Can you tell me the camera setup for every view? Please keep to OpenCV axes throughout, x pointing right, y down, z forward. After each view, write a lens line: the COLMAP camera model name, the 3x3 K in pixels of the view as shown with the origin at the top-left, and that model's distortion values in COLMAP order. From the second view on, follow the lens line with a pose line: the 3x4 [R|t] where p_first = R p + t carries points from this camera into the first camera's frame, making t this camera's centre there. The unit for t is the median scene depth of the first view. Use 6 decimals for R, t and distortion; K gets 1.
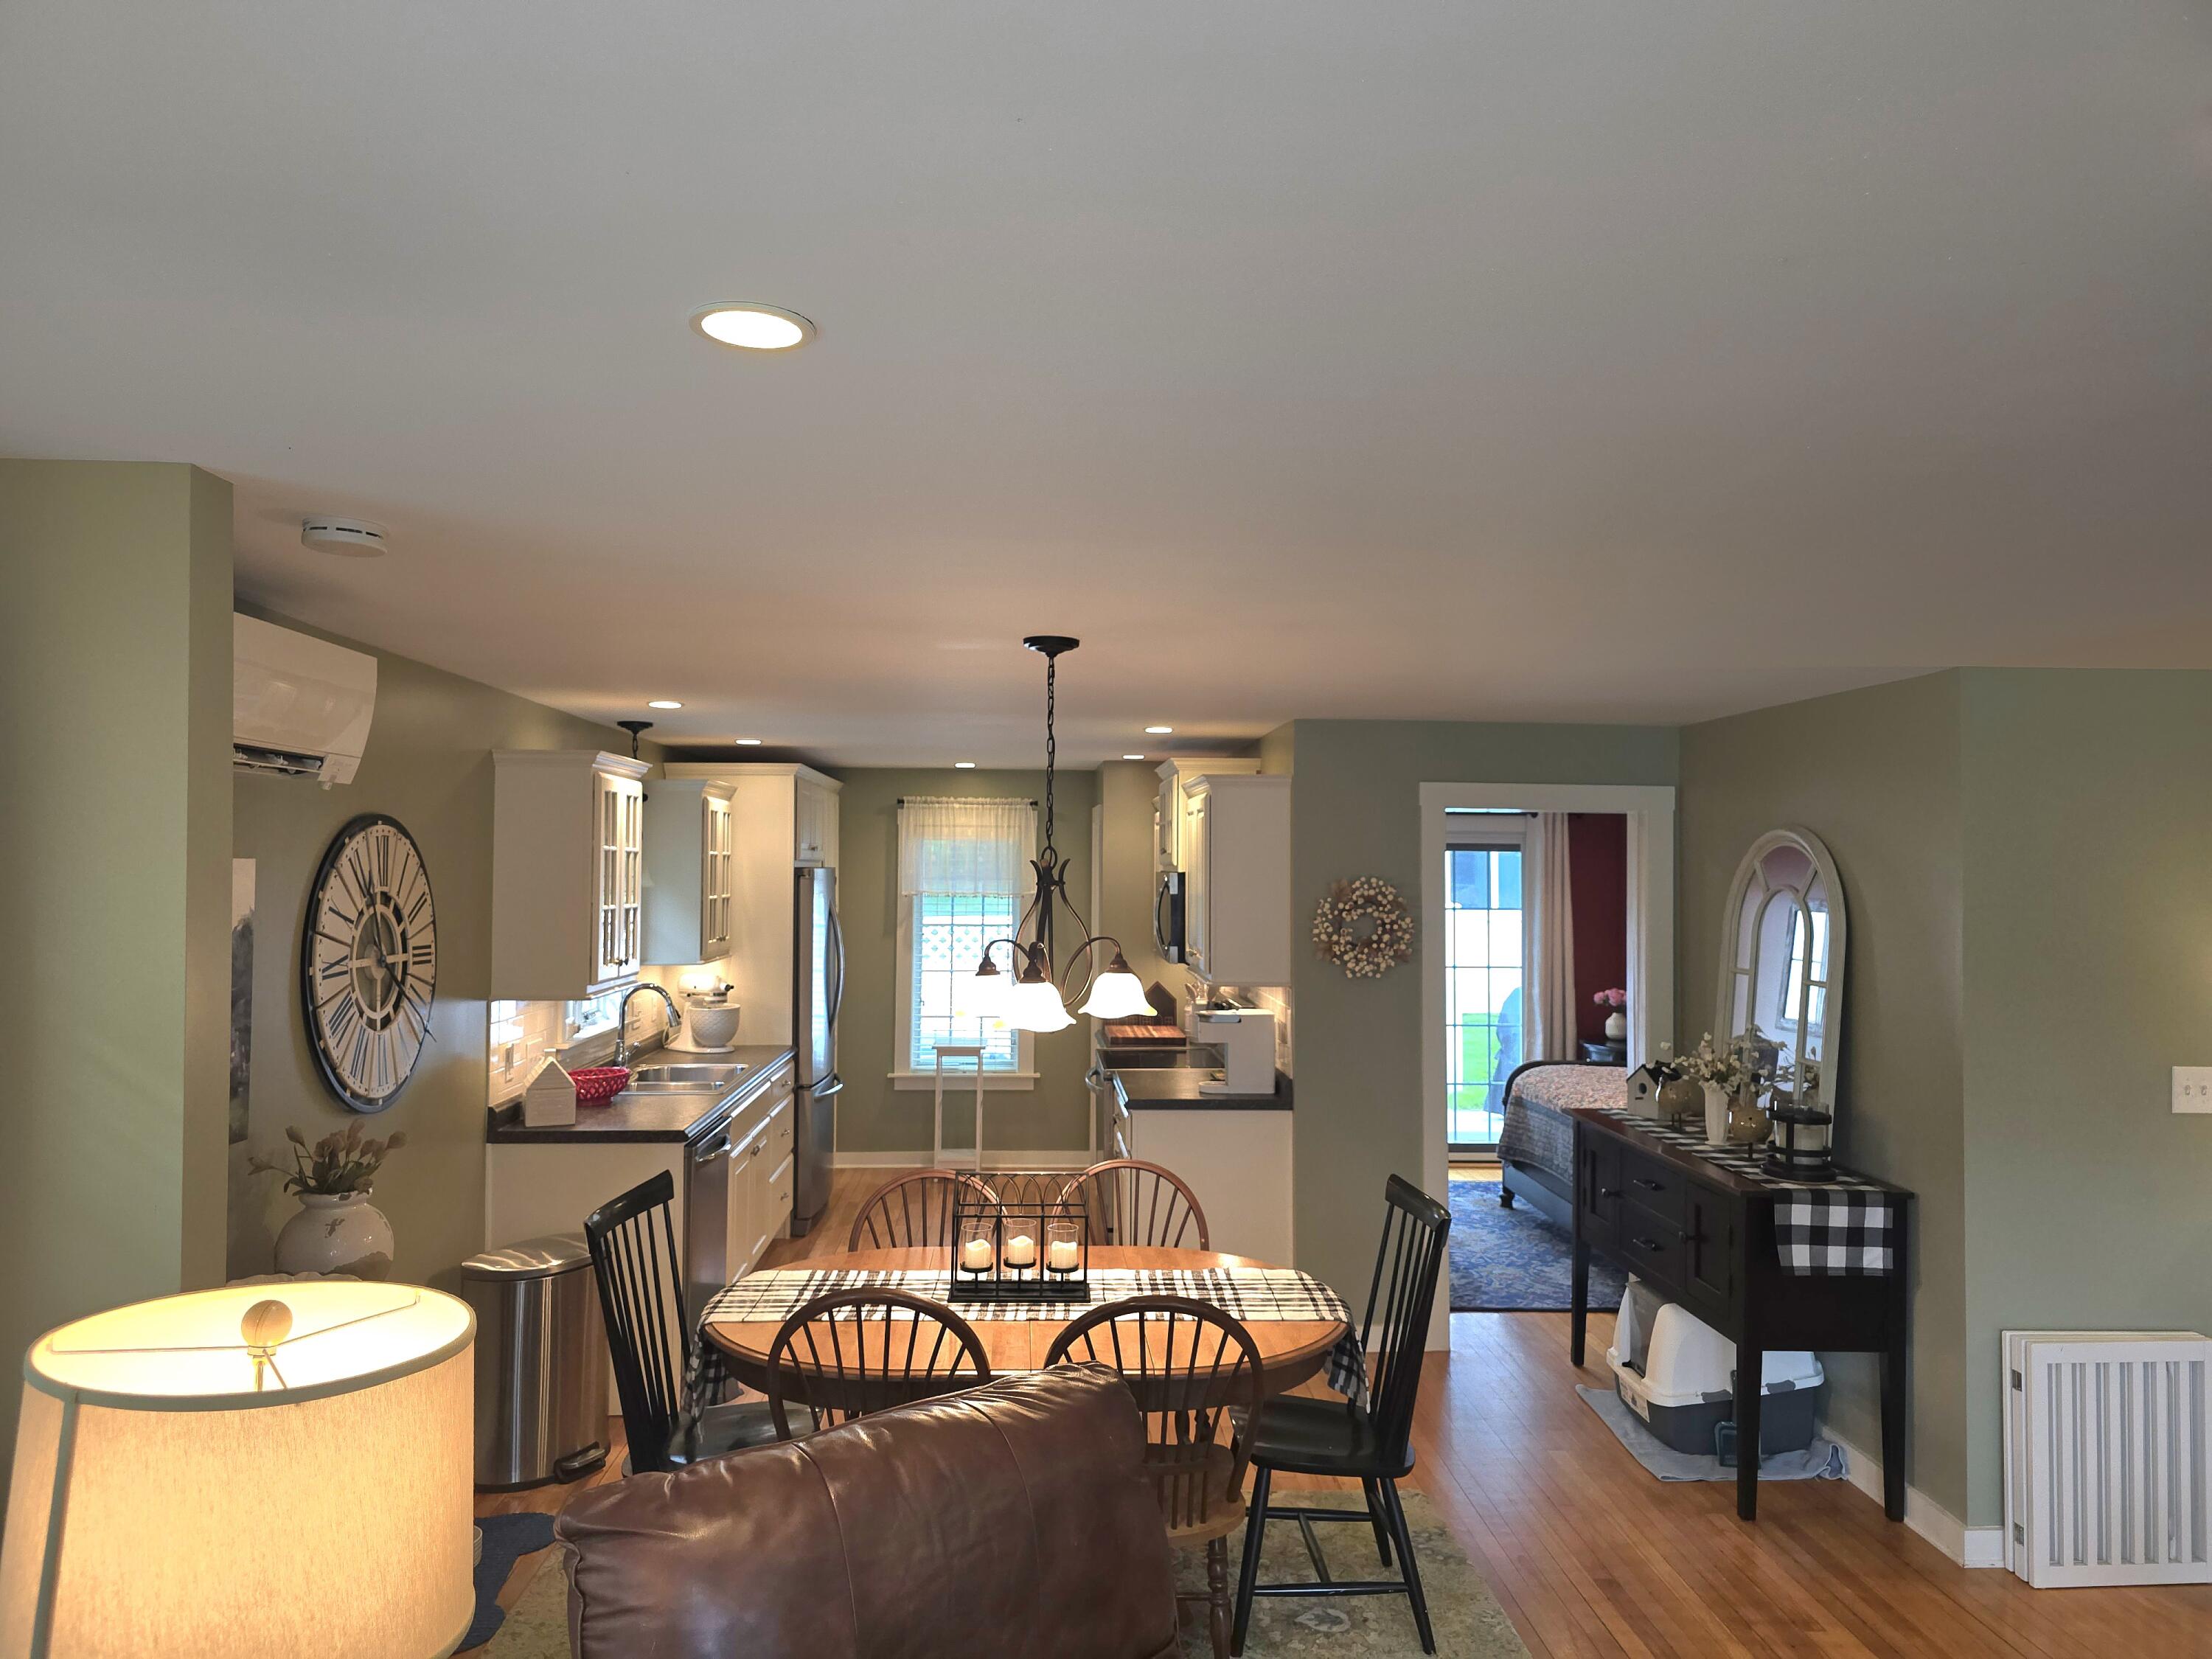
lens RADIAL K [[1490.9, 0, 1094.2], [0, 1490.9, 827.4], [0, 0, 1]] dist [0.044840, -0.044621]
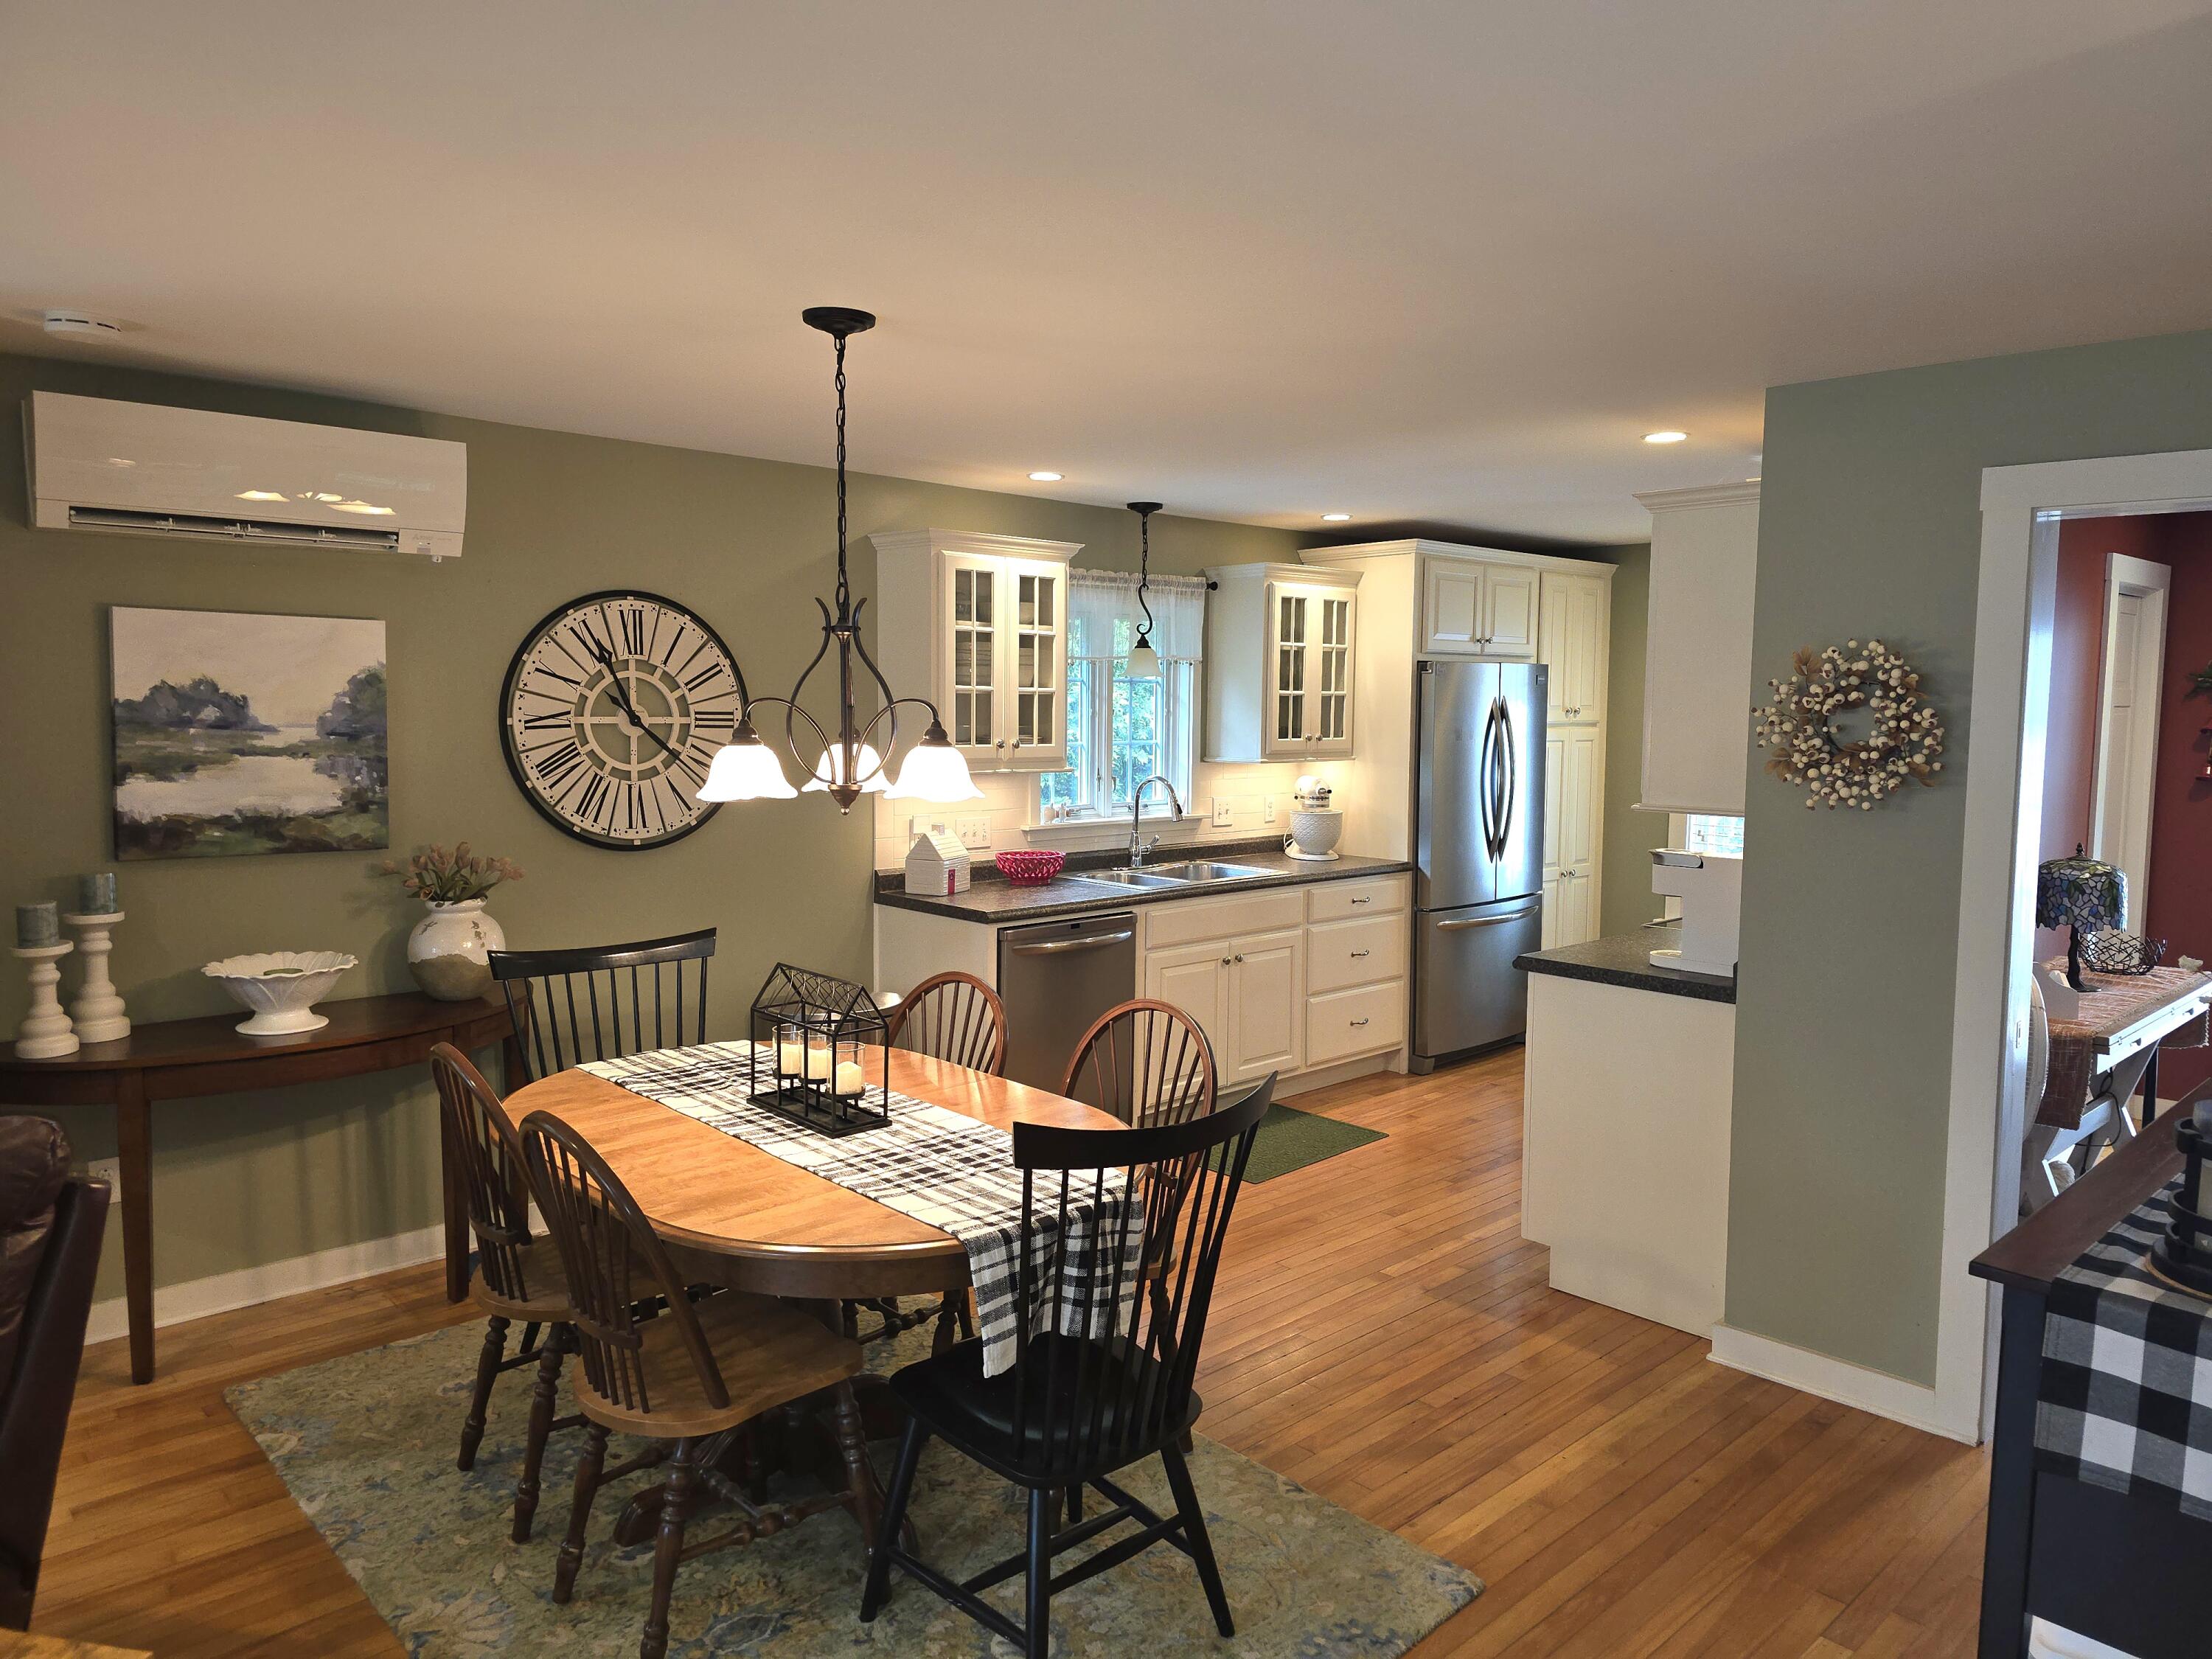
lens RADIAL K [[1490.9, 0, 1088.9], [0, 1490.9, 821.0], [0, 0, 1]] dist [0.044840, -0.044621]
pose [[0.652410, 0.065081, -0.755067, 0.620114], [0.014380, 0.995064, 0.098191, 0.058843], [0.757730, -0.074918, 0.648253, 0.524107]]
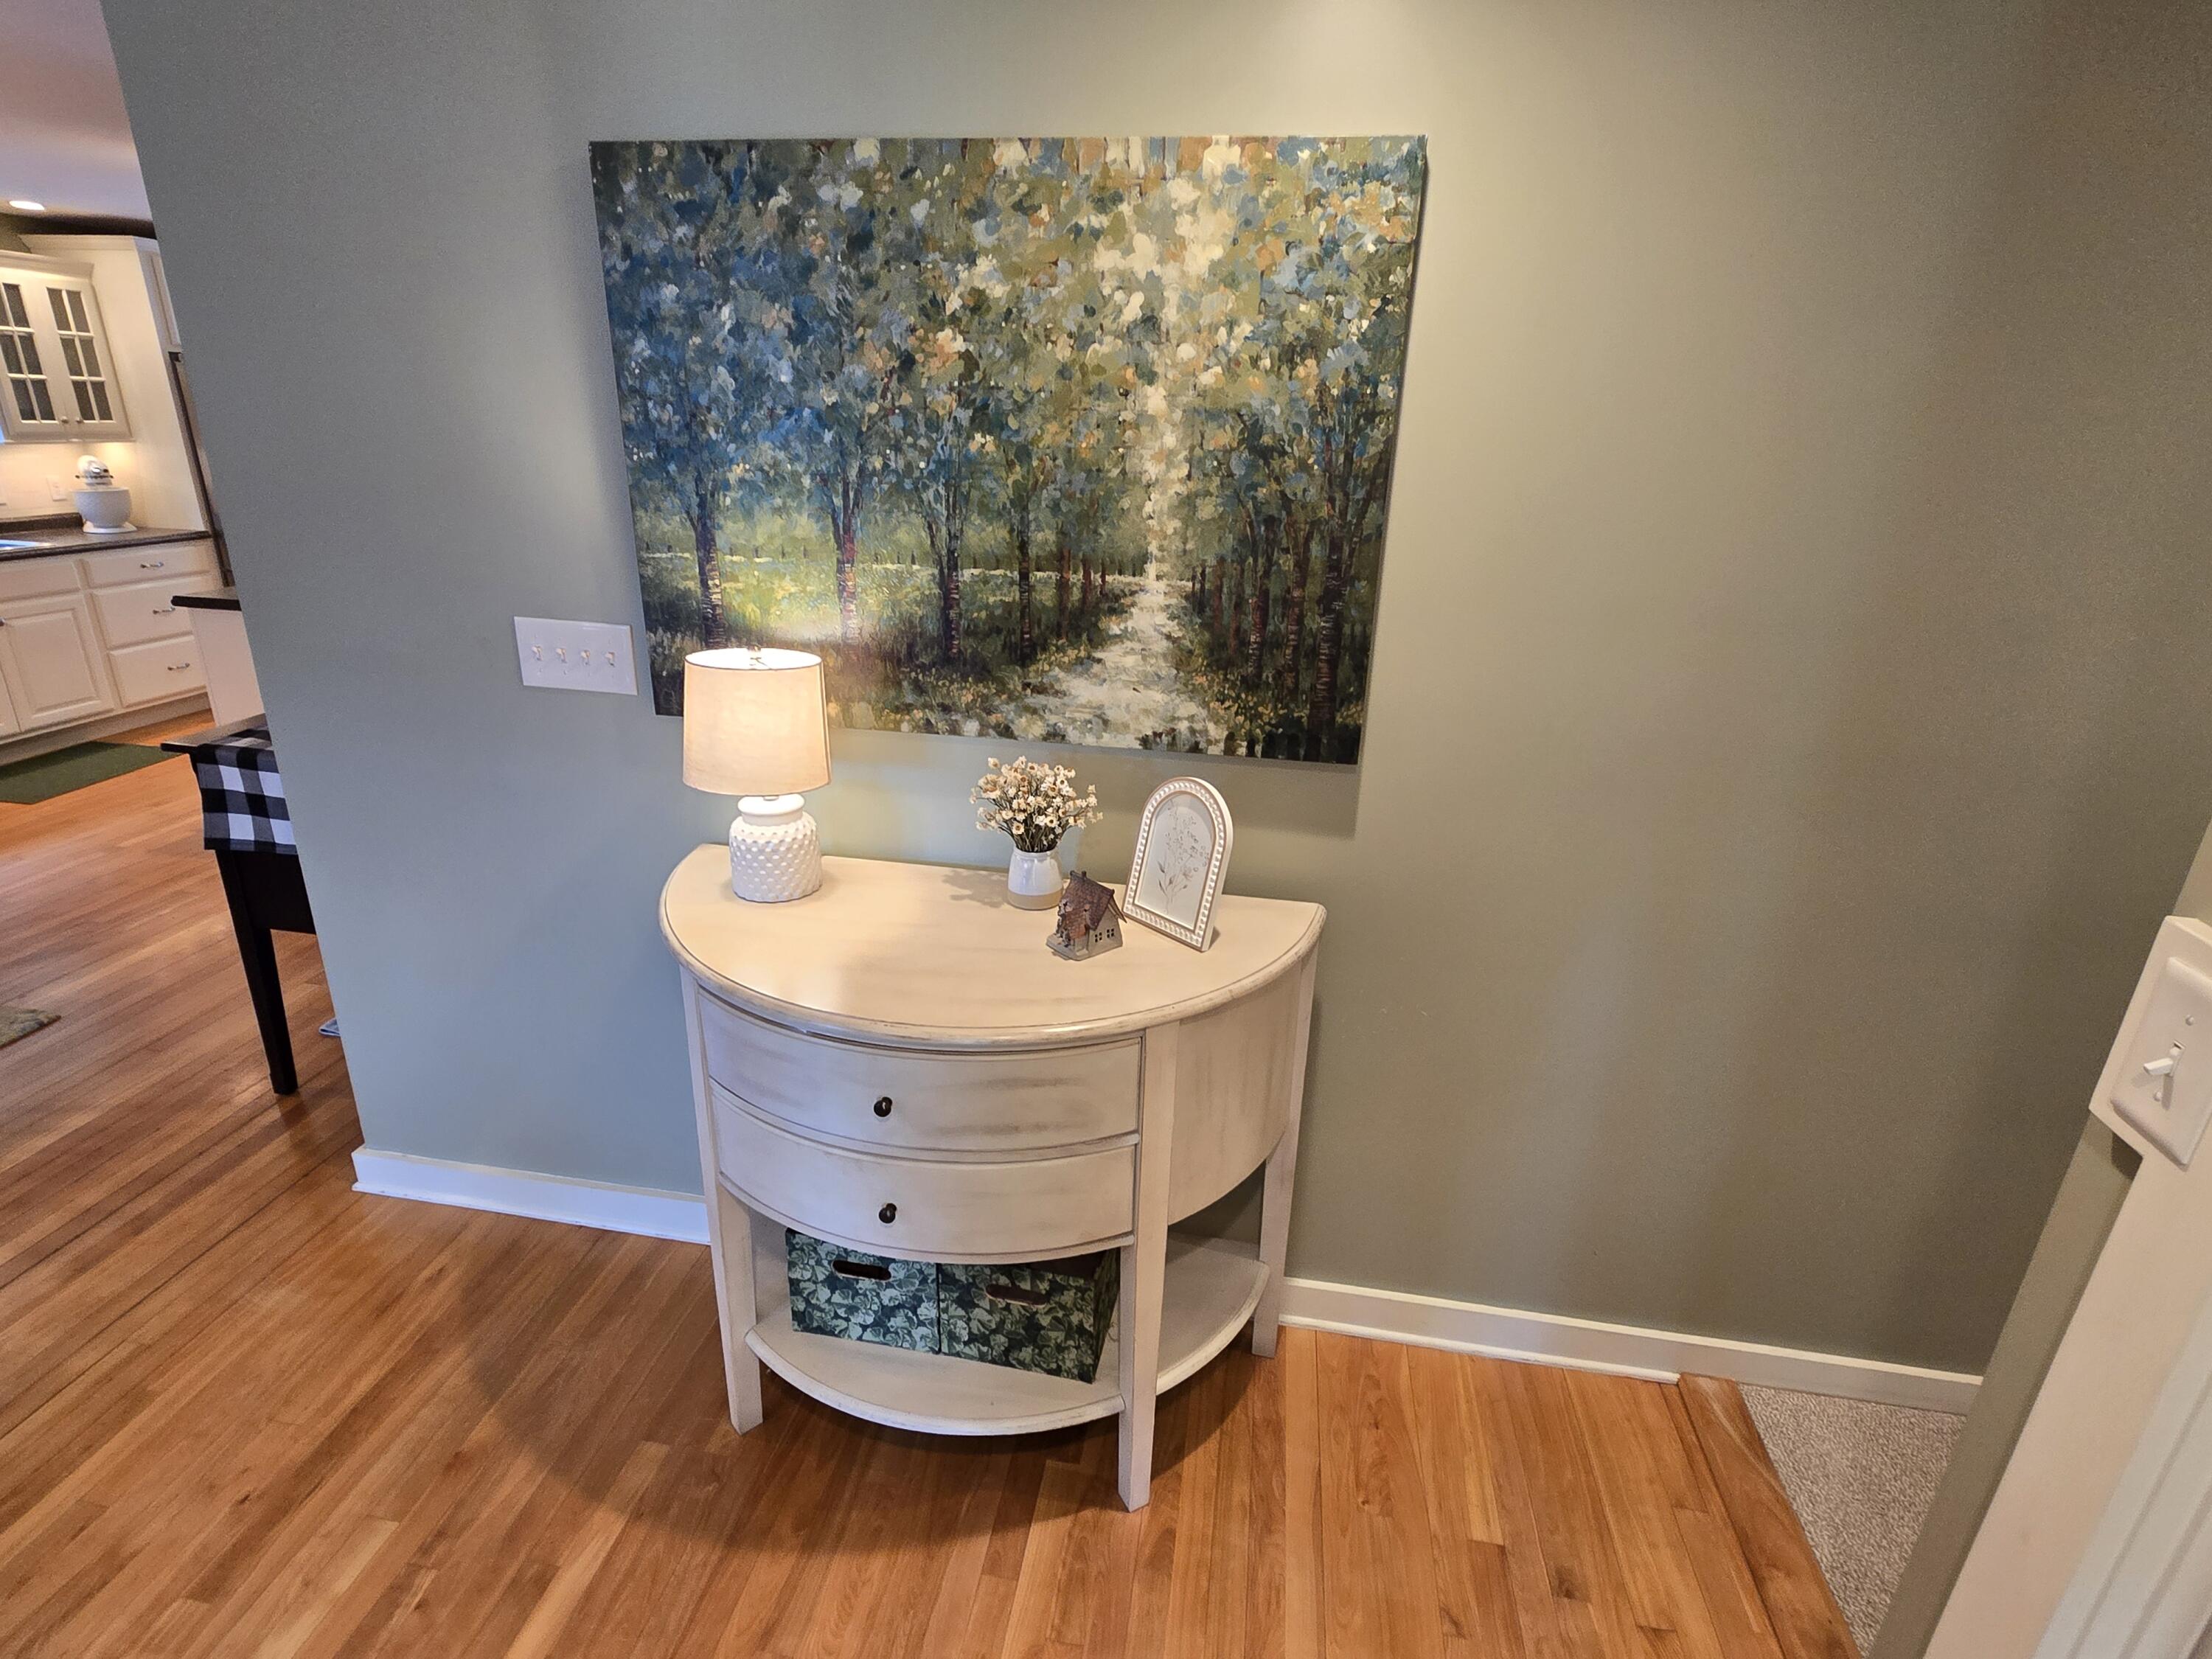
lens RADIAL K [[1124.0, 0, 1106.3], [0, 1124.0, 839.7], [0, 0, 1]] dist [-0.007086, 0.001100]
pose [[0.982255, 0.092412, -0.163204, 1.064284], [-0.023705, 0.924377, 0.380743, 0.054230], [0.186047, -0.370118, 0.910164, 0.560869]]
